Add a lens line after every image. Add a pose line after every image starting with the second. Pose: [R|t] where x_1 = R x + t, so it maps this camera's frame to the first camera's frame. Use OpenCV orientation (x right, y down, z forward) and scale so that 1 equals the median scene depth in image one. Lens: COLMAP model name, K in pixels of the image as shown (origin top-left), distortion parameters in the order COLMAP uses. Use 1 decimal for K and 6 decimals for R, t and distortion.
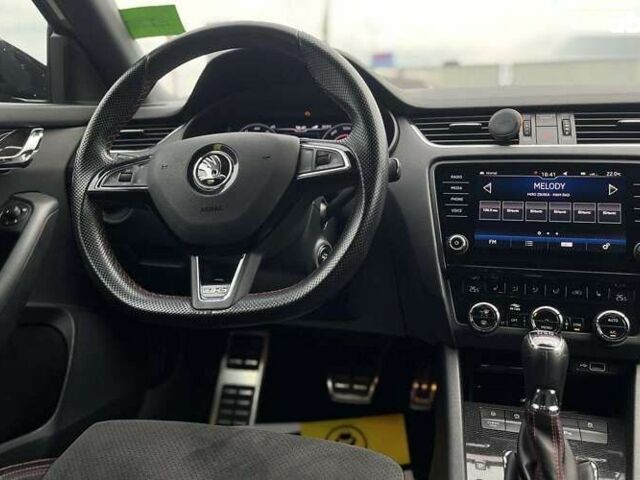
lens RADIAL K [[598.3, 0, 320.0], [0, 598.3, 240.0], [0, 0, 1]] dist [0.012791, -0.002064]
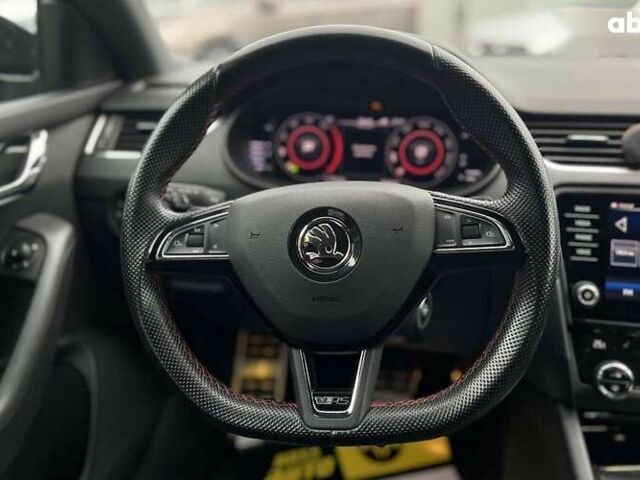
lens RADIAL K [[598.3, 0, 320.0], [0, 598.3, 240.0], [0, 0, 1]] dist [0.012791, -0.002064]
pose [[0.995725, -0.016653, 0.090849, -0.215975], [0.000547, 0.984657, 0.174500, -0.215911], [-0.092361, -0.173704, 0.980457, 0.227077]]
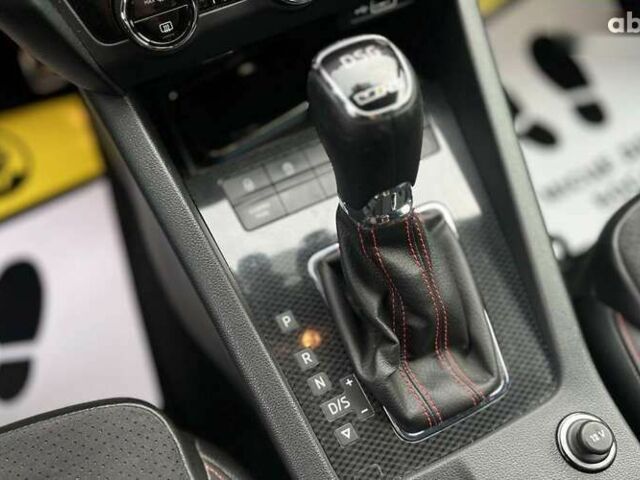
lens RADIAL K [[598.3, 0, 320.0], [0, 598.3, 240.0], [0, 0, 1]] dist [0.012791, -0.002064]
pose [[0.774029, -0.567643, 0.280463, 0.158462], [0.180771, 0.622657, 0.761328, -0.054722], [-0.606795, -0.538590, 0.584568, 0.618552]]
